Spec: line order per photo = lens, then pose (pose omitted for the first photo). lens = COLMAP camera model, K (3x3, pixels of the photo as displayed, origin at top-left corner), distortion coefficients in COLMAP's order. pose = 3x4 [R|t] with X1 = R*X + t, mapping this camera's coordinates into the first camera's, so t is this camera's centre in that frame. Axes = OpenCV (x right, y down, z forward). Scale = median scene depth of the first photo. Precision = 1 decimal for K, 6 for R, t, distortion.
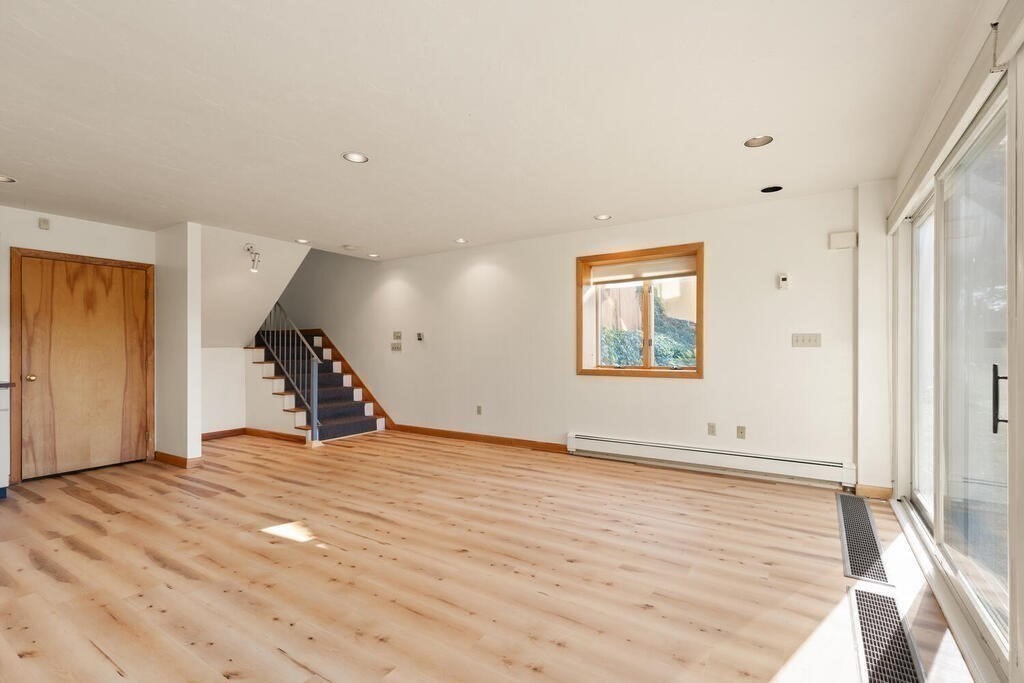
lens RADIAL K [[464.2, 0, 514.0], [0, 464.2, 346.9], [0, 0, 1]] dist [0.005183, -0.000816]
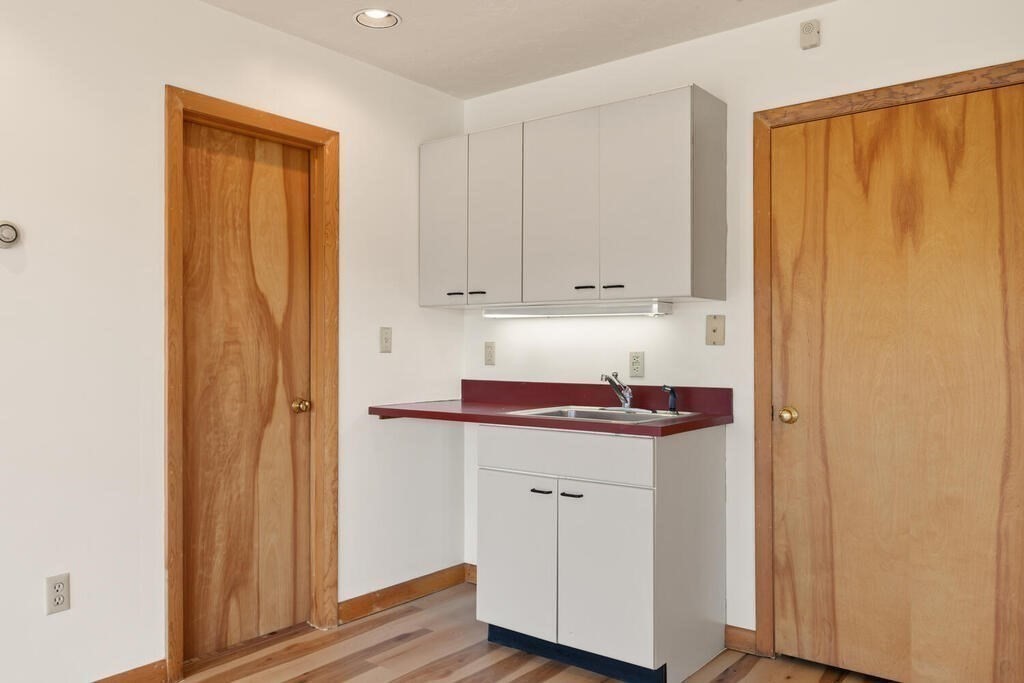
lens RADIAL K [[767.7, 0, 509.6], [0, 767.7, 344.4], [0, 0, 1]] dist [0.001900, -0.003526]
pose [[-0.097948, -0.002489, -0.995188, -0.344473], [0.004687, 0.999985, -0.002962, 0.004968], [0.995180, -0.004954, -0.097935, 0.859014]]
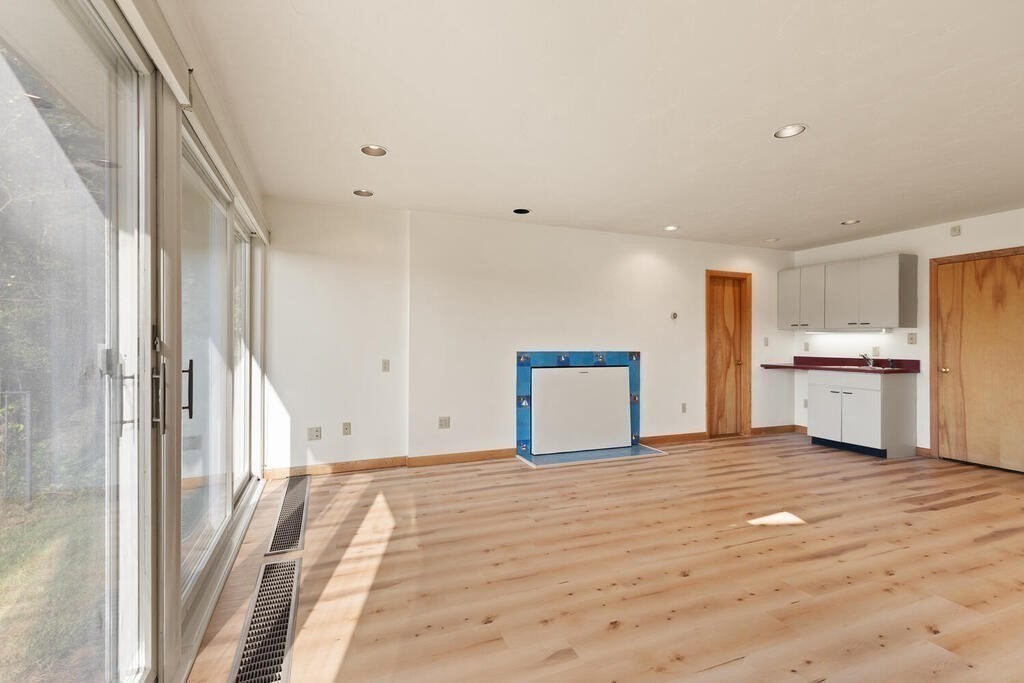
lens RADIAL K [[464.2, 0, 505.8], [0, 464.2, 340.8], [0, 0, 1]] dist [0.005183, -0.000816]
pose [[-0.581029, -0.001522, -0.813882, 0.540970], [0.002024, 0.999992, -0.003315, -0.002898], [0.813881, -0.003573, -0.581021, 0.825855]]
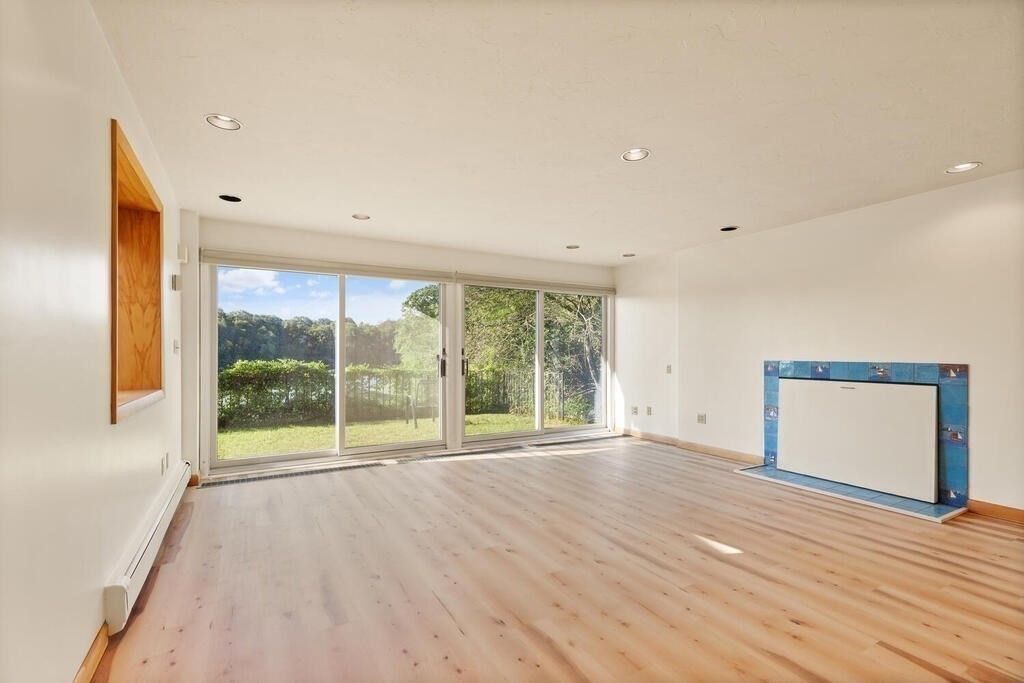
lens RADIAL K [[464.2, 0, 509.2], [0, 464.2, 351.0], [0, 0, 1]] dist [0.005183, -0.000816]
pose [[-0.885588, 0.006833, 0.464422, -0.423647], [0.002733, 0.999951, -0.009502, 0.006050], [-0.464464, -0.007145, -0.885563, 1.513076]]
